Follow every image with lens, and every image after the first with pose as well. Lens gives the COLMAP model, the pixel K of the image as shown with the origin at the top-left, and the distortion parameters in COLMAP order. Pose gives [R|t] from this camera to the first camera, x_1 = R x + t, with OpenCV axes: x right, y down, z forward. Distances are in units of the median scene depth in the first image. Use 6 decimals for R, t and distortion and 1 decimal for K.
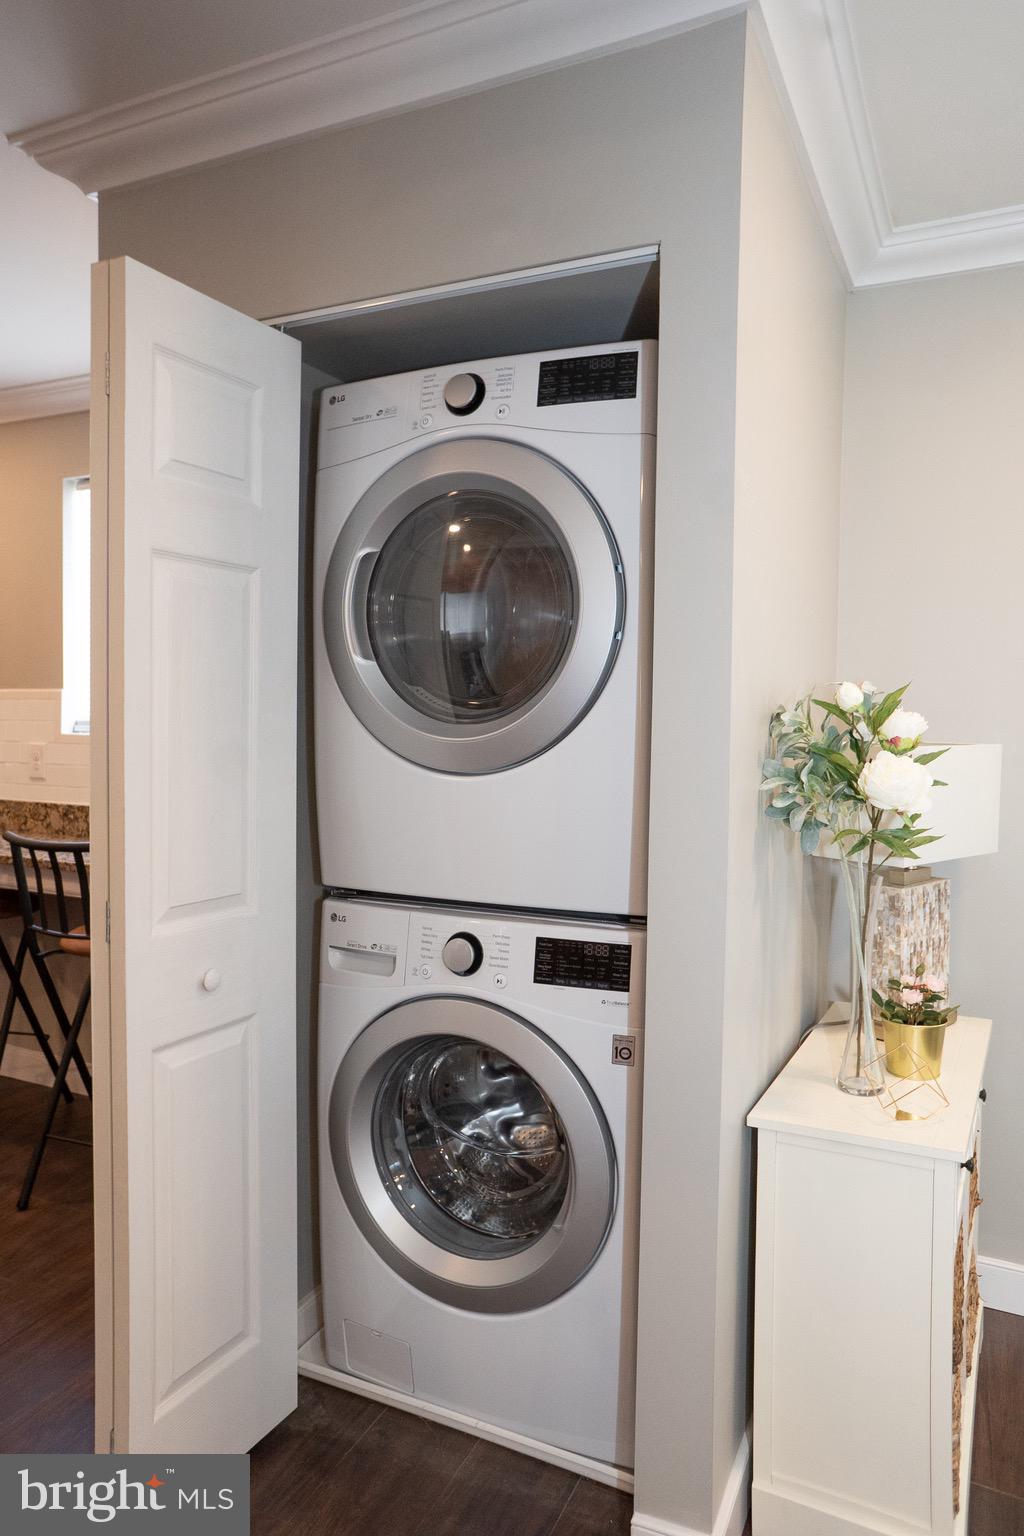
lens RADIAL K [[1010.3, 0, 512.0], [0, 1010.3, 768.0], [0, 0, 1]] dist [-0.054682, 0.065798]
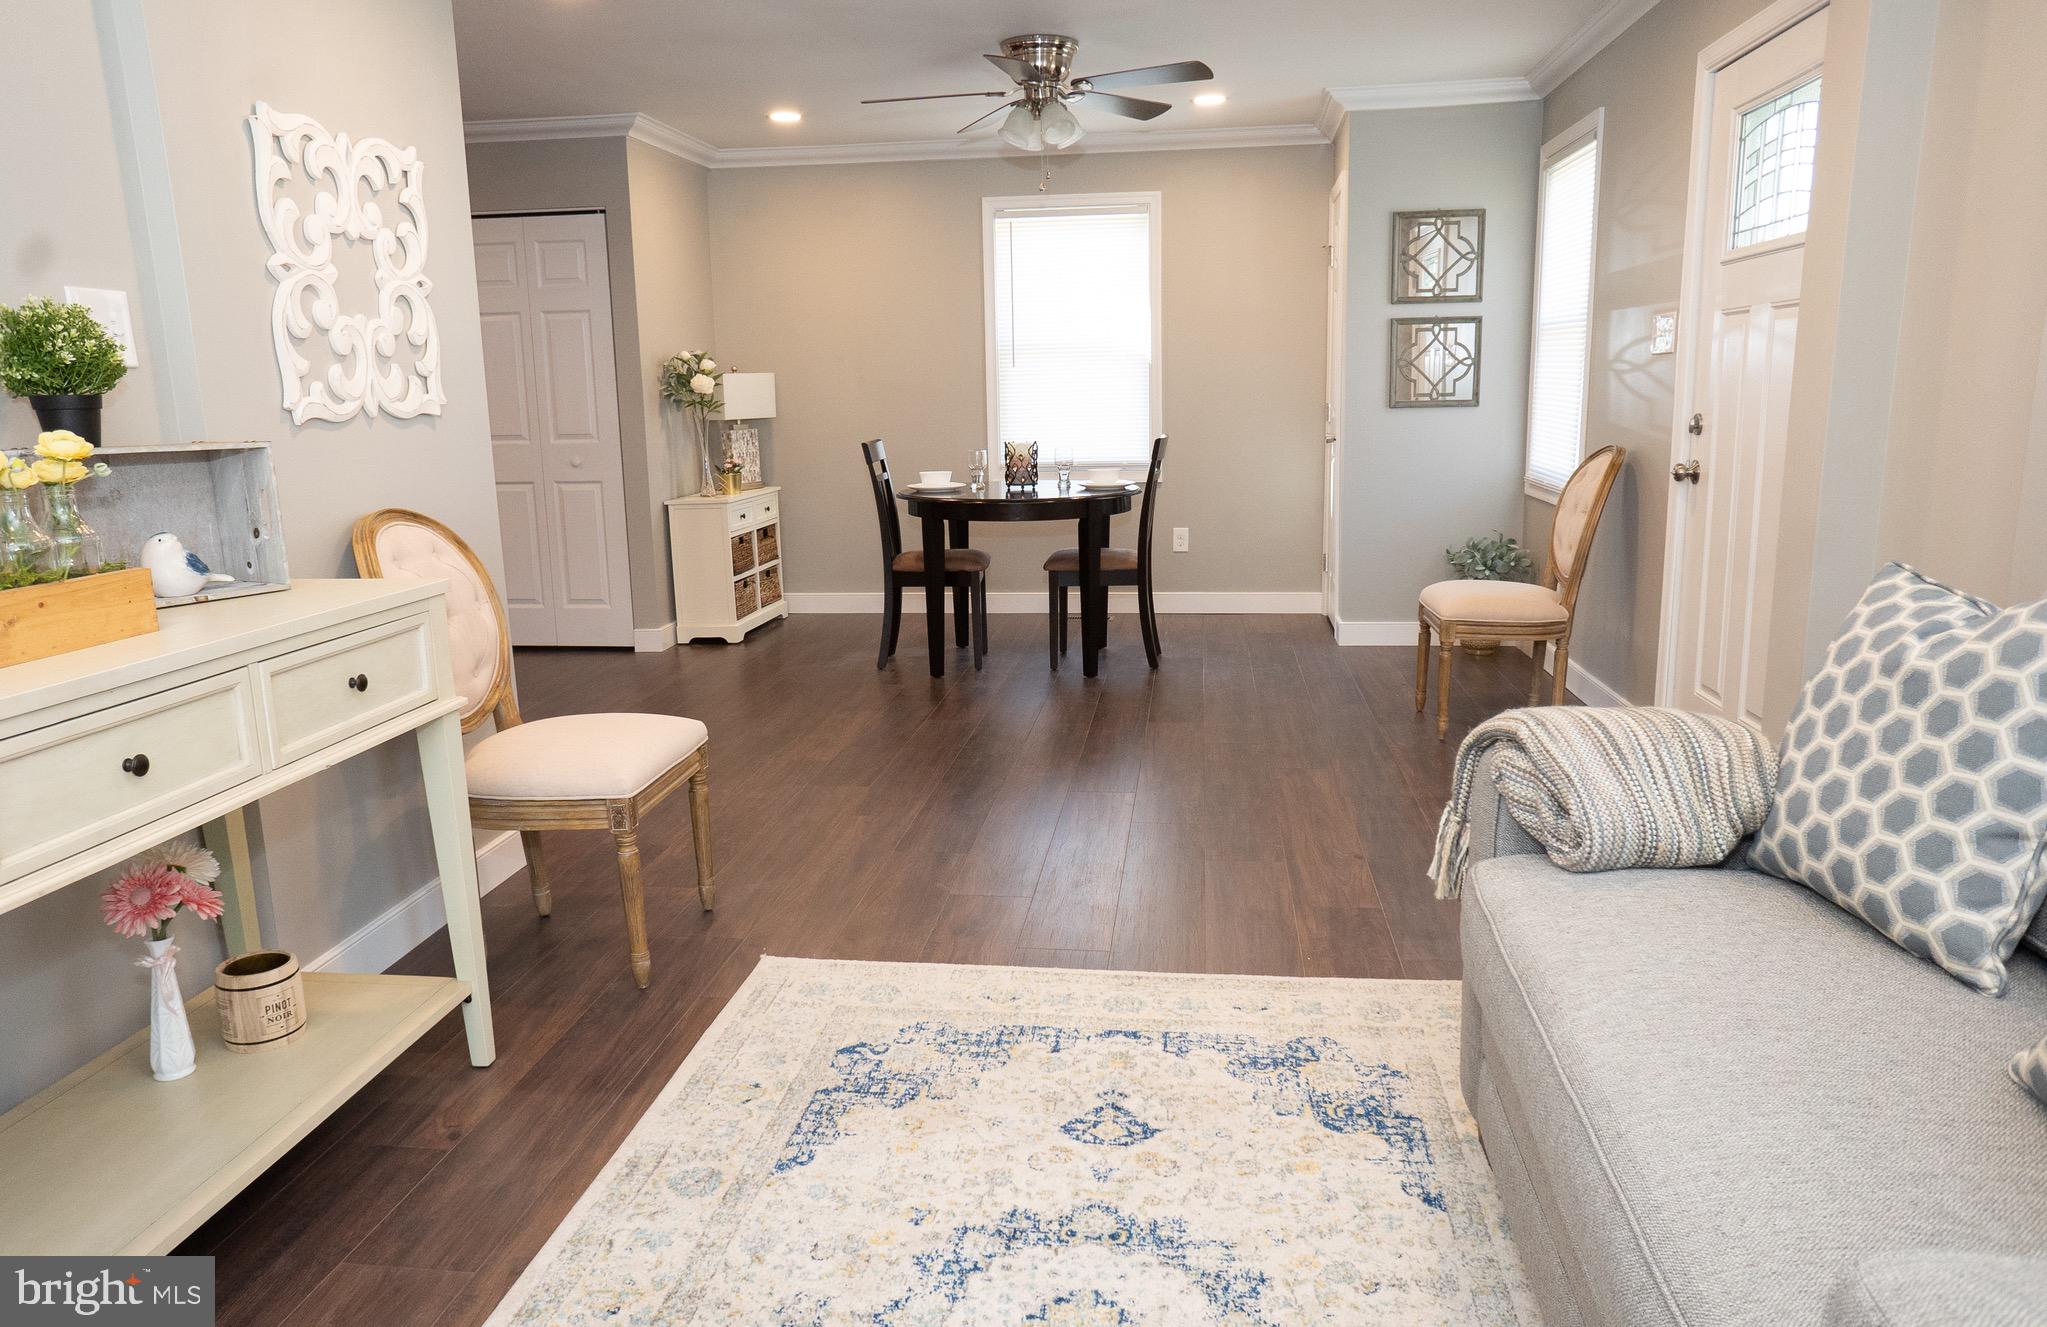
lens RADIAL K [[1358.5, 0, 1023.5], [0, 1358.5, 663.5], [0, 0, 1]] dist [-0.039901, -0.000038]
pose [[0.952962, -0.094285, 0.288051, 0.039657], [0.047994, 0.985335, 0.163741, 0.174436], [-0.299265, -0.142215, 0.943512, -2.552505]]
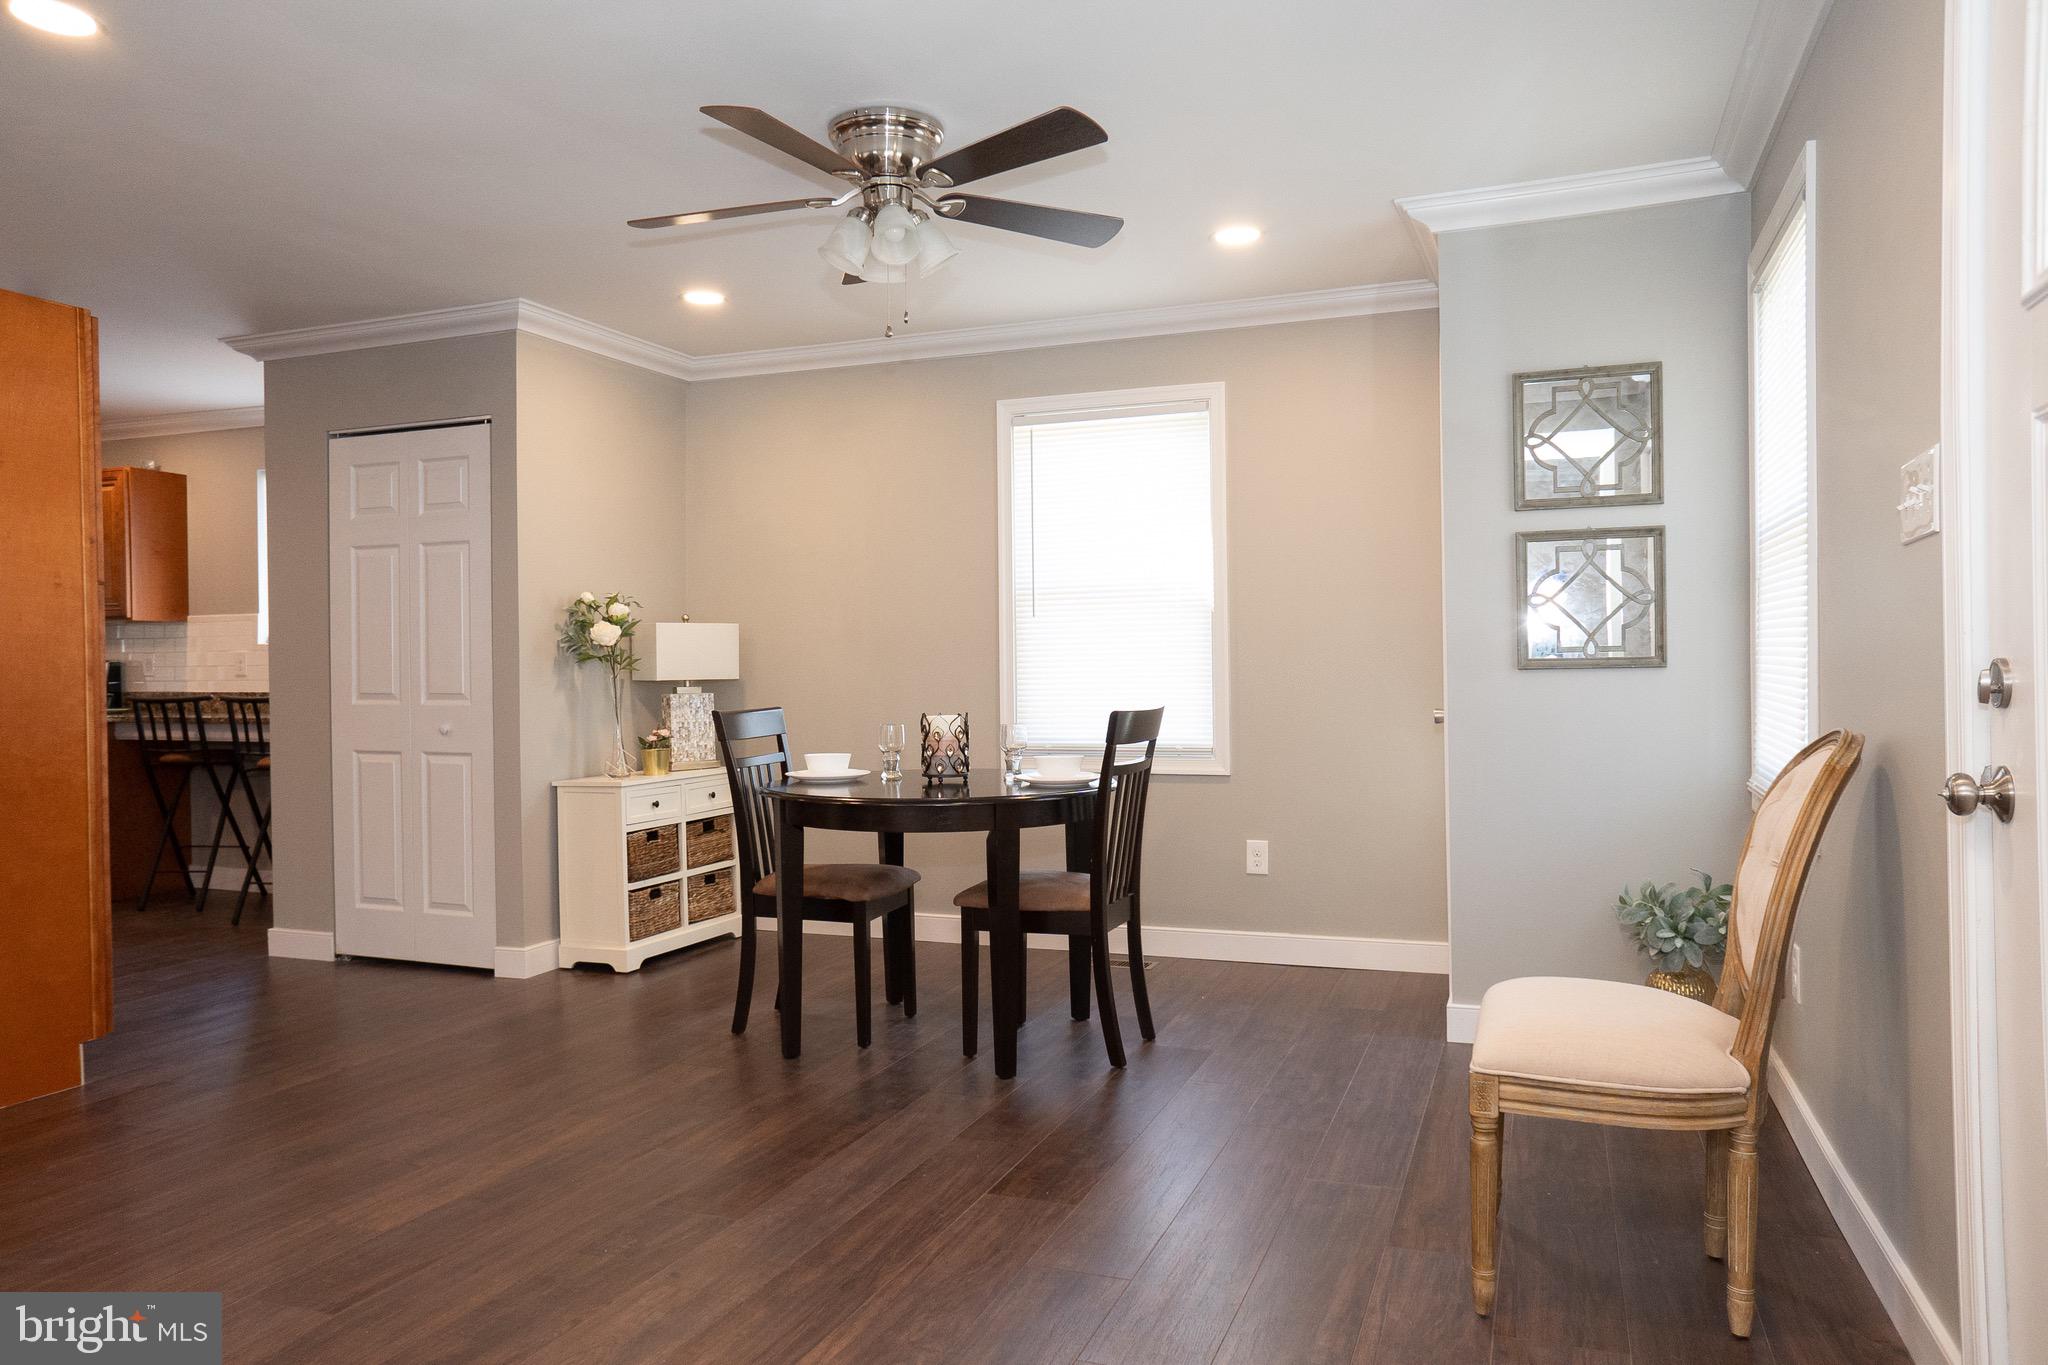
lens RADIAL K [[1377.8, 0, 1012.7], [0, 1377.8, 683.0], [0, 0, 1]] dist [-0.069255, 0.081578]
pose [[0.997368, -0.027454, 0.067109, 0.873867], [0.029716, 0.999015, -0.032941, 0.207368], [-0.066138, 0.034849, 0.997202, -1.778000]]
